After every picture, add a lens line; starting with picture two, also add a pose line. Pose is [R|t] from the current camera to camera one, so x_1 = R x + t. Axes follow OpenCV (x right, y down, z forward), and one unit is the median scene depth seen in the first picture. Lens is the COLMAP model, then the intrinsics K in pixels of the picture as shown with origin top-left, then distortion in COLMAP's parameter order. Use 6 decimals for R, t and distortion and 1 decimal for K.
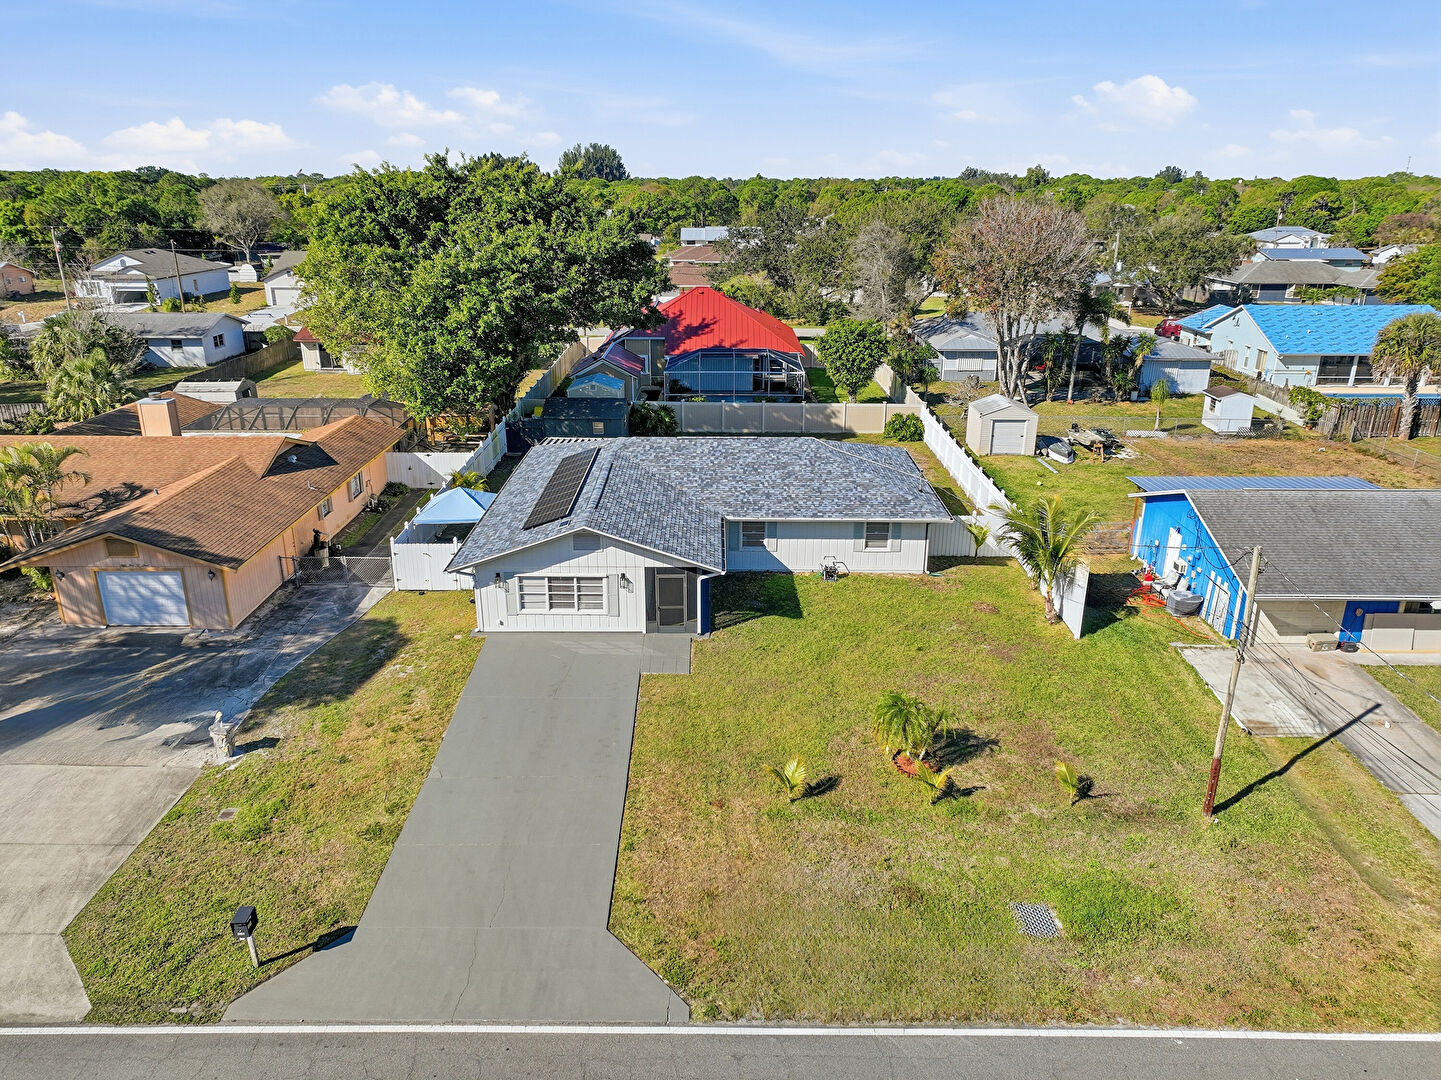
lens RADIAL K [[1011.9, 0, 720.5], [0, 1011.9, 540.0], [0, 0, 1]] dist [0.004042, 0.006881]
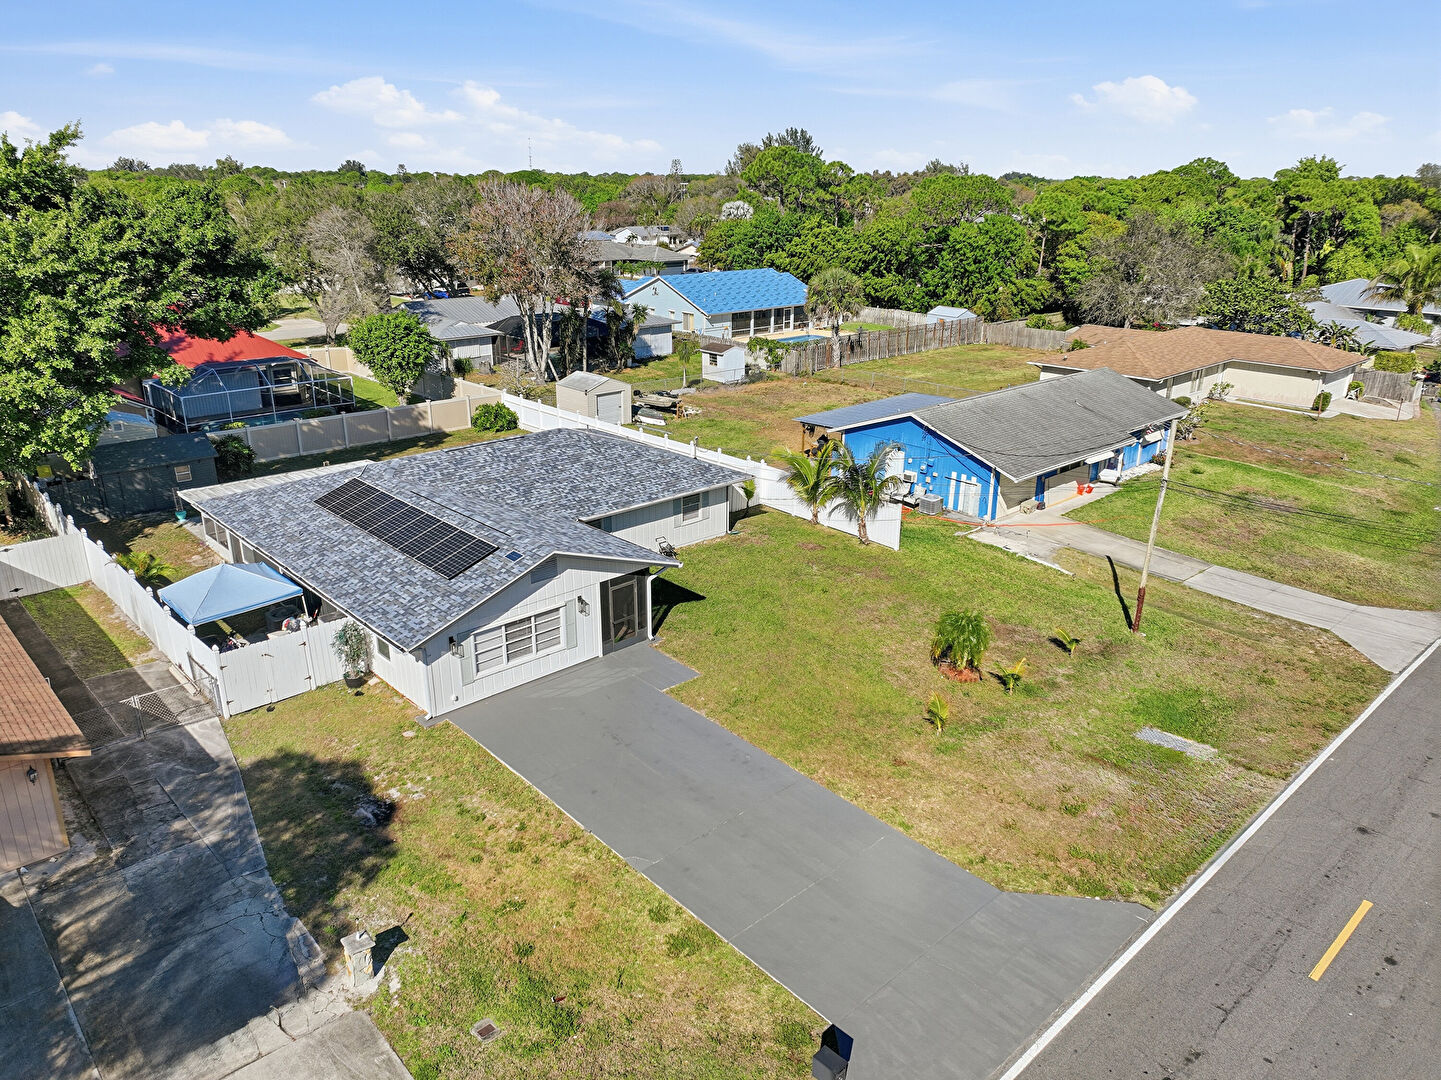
lens RADIAL K [[1011.9, 0, 720.5], [0, 1011.9, 540.0], [0, 0, 1]] dist [0.004042, 0.006881]
pose [[0.730927, -0.227512, 0.643416, -0.549646], [0.224396, 0.970494, 0.088250, -0.062836], [-0.644509, 0.079876, 0.760413, 0.247783]]
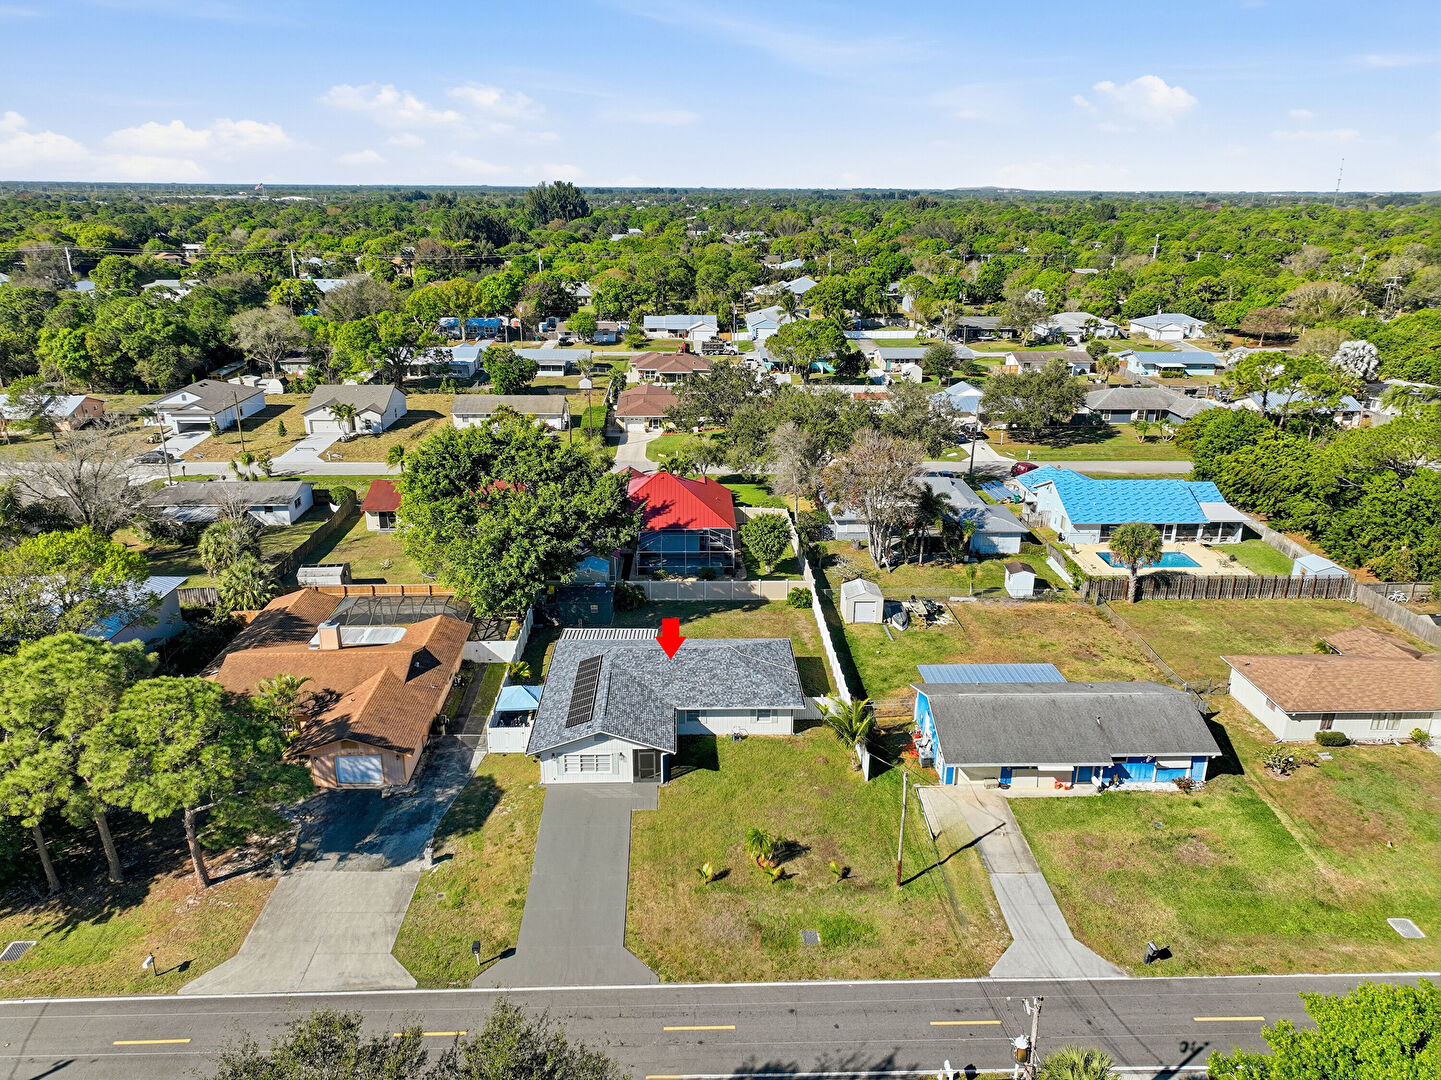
lens RADIAL K [[1011.9, 0, 720.5], [0, 1011.9, 540.0], [0, 0, 1]] dist [0.004042, 0.006881]
pose [[0.999311, -0.008524, 0.036131, 0.022395], [0.008635, 0.999958, -0.002937, -0.344401], [-0.036104, 0.003247, 0.999343, -0.851642]]
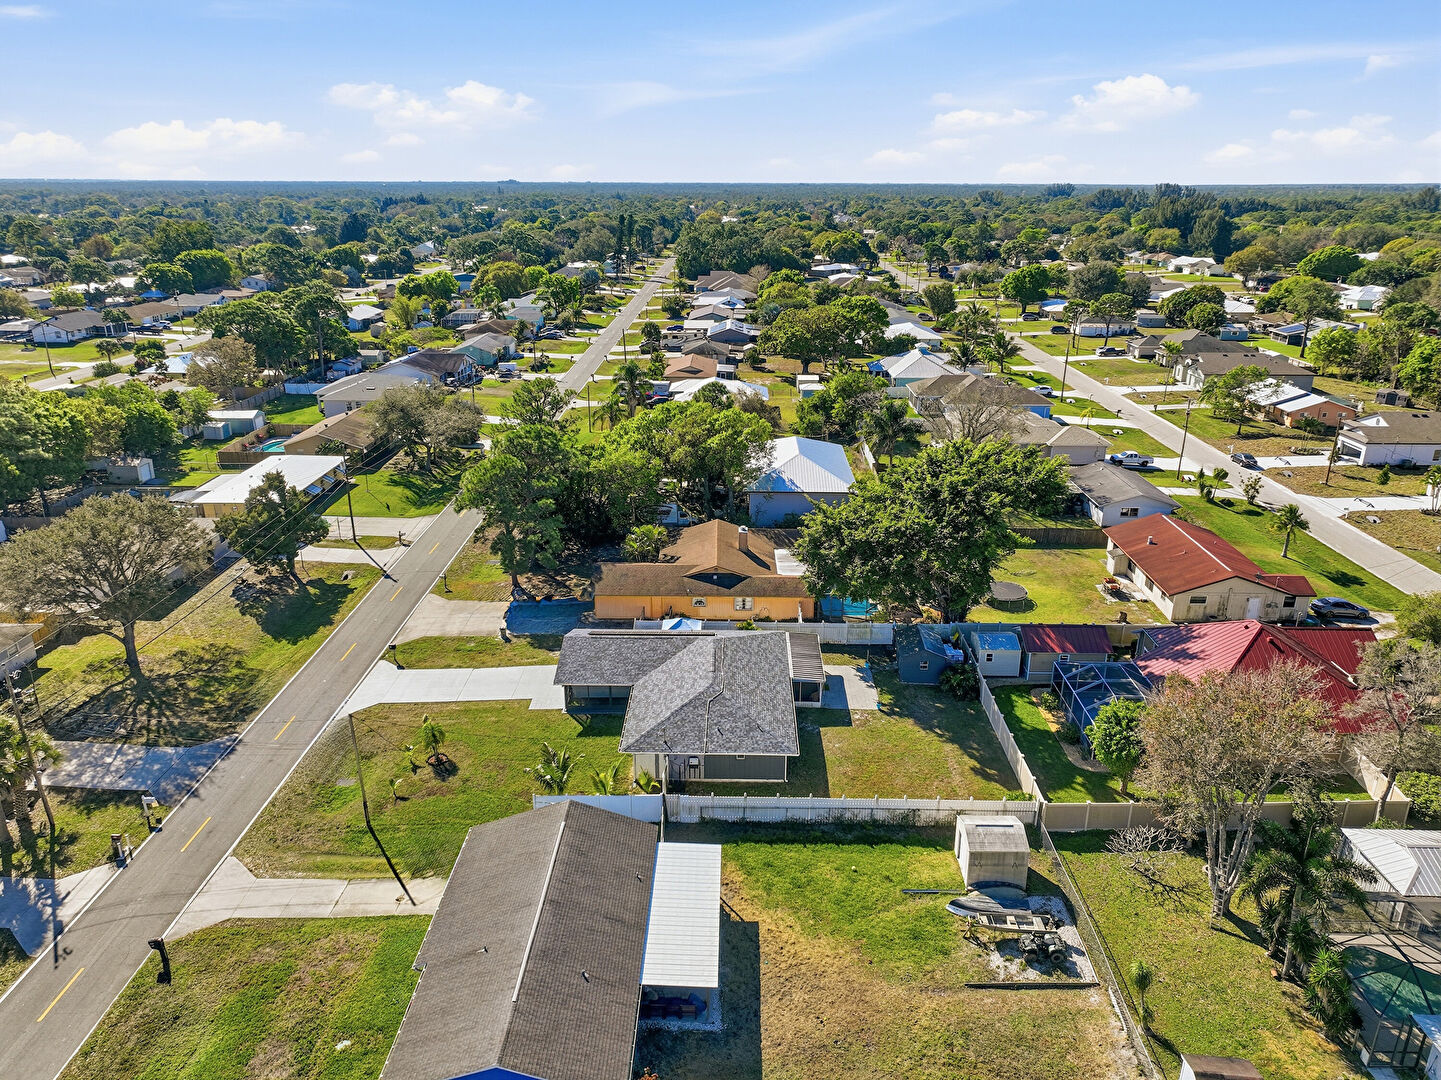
lens RADIAL K [[1011.9, 0, 720.5], [0, 1011.9, 540.0], [0, 0, 1]] dist [0.004042, 0.006881]
pose [[-0.016382, 0.329963, -0.943852, 1.824881], [-0.336715, 0.887021, 0.315939, -0.983303], [0.941464, 0.322985, 0.096572, 0.987593]]
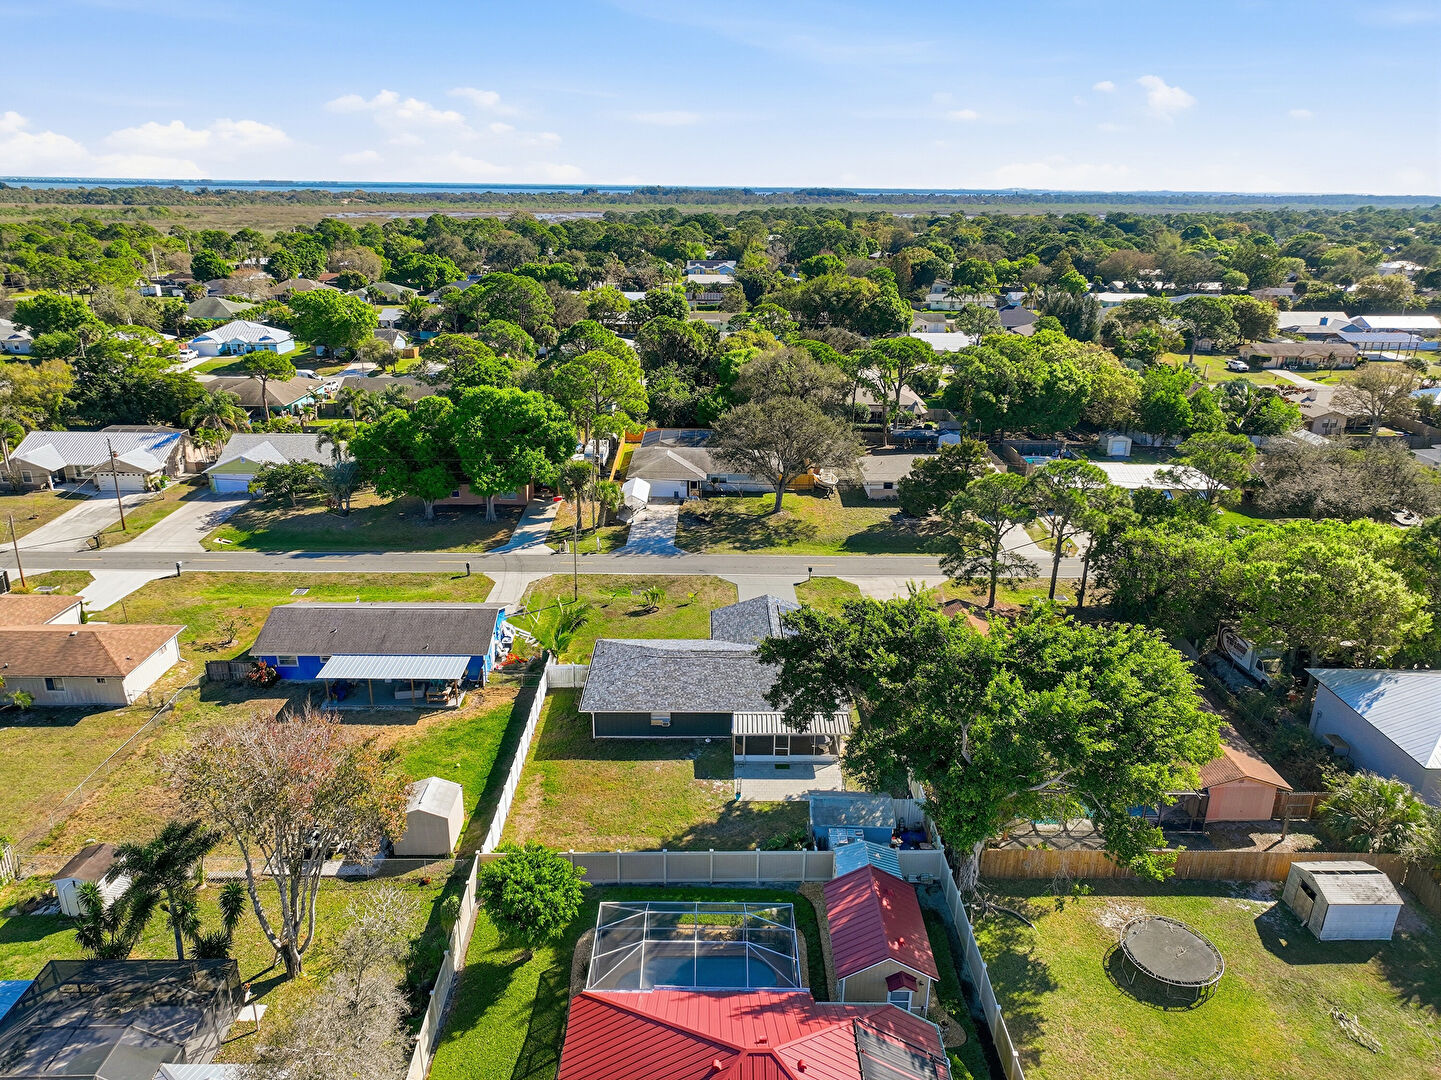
lens RADIAL K [[1011.9, 0, 720.5], [0, 1011.9, 540.0], [0, 0, 1]] dist [0.004042, 0.006881]
pose [[-0.999833, -0.011343, -0.014322, 0.018798], [-0.017825, 0.777597, 0.628510, -1.604098], [0.004008, 0.628660, -0.777670, 2.715183]]
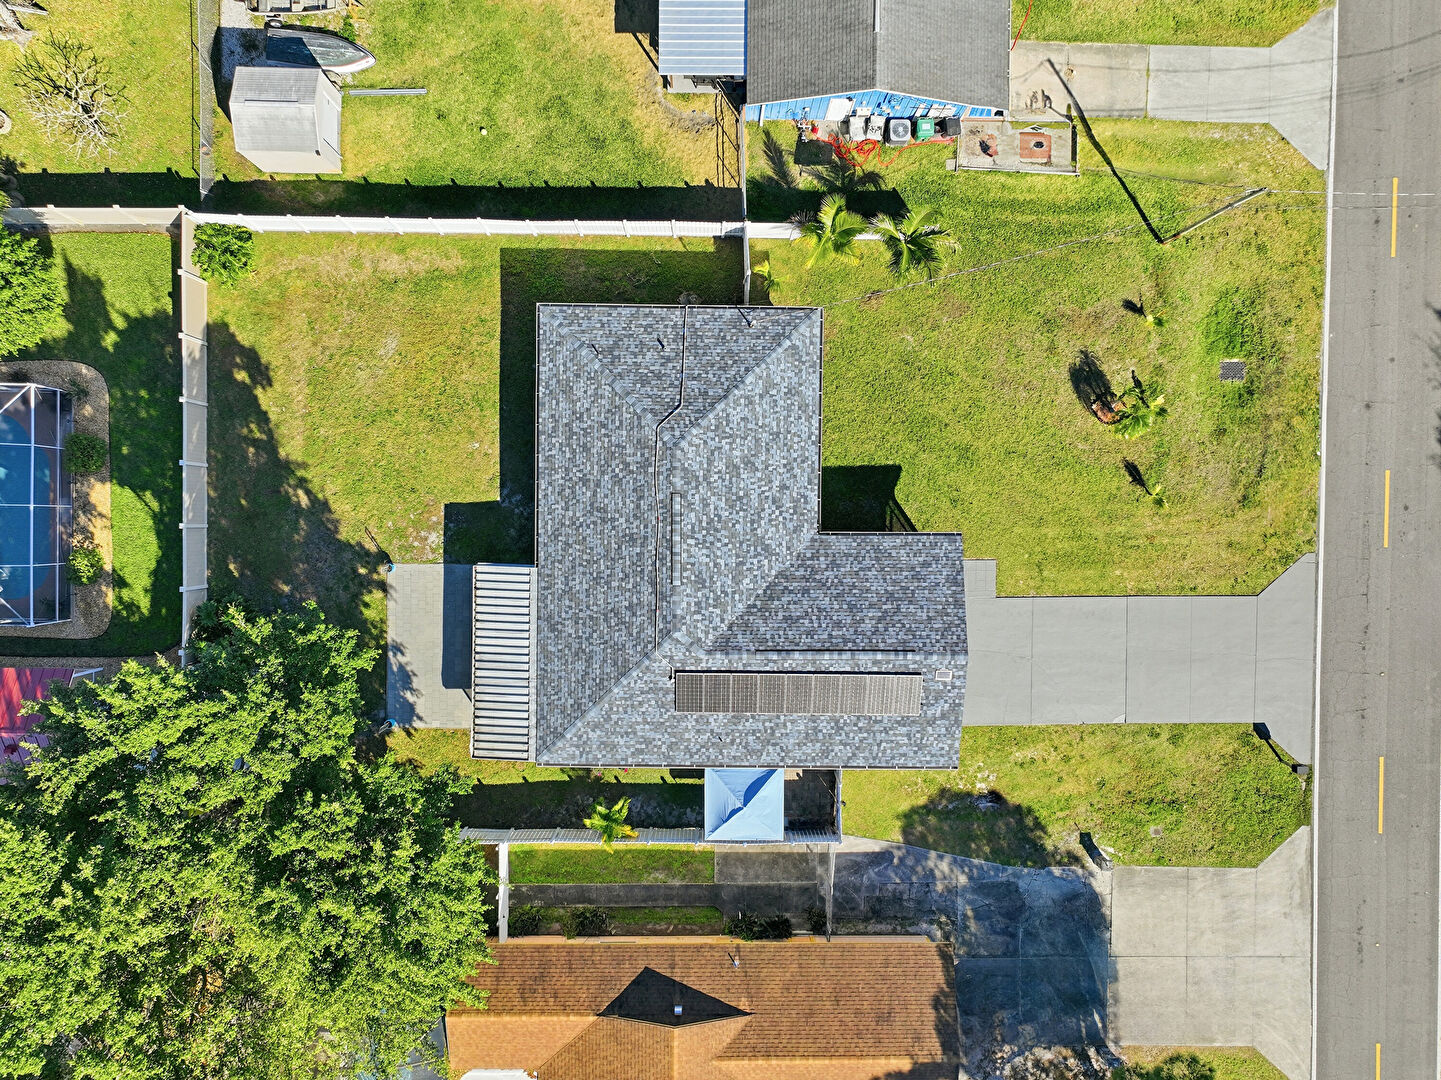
lens RADIAL K [[1011.9, 0, 720.5], [0, 1011.9, 540.0], [0, 0, 1]] dist [0.004042, 0.006881]
pose [[0.007702, -0.999776, -0.019737, 0.017216], [0.321482, -0.016214, 0.946777, -1.142031], [-0.946885, -0.013637, 0.321284, 0.851934]]
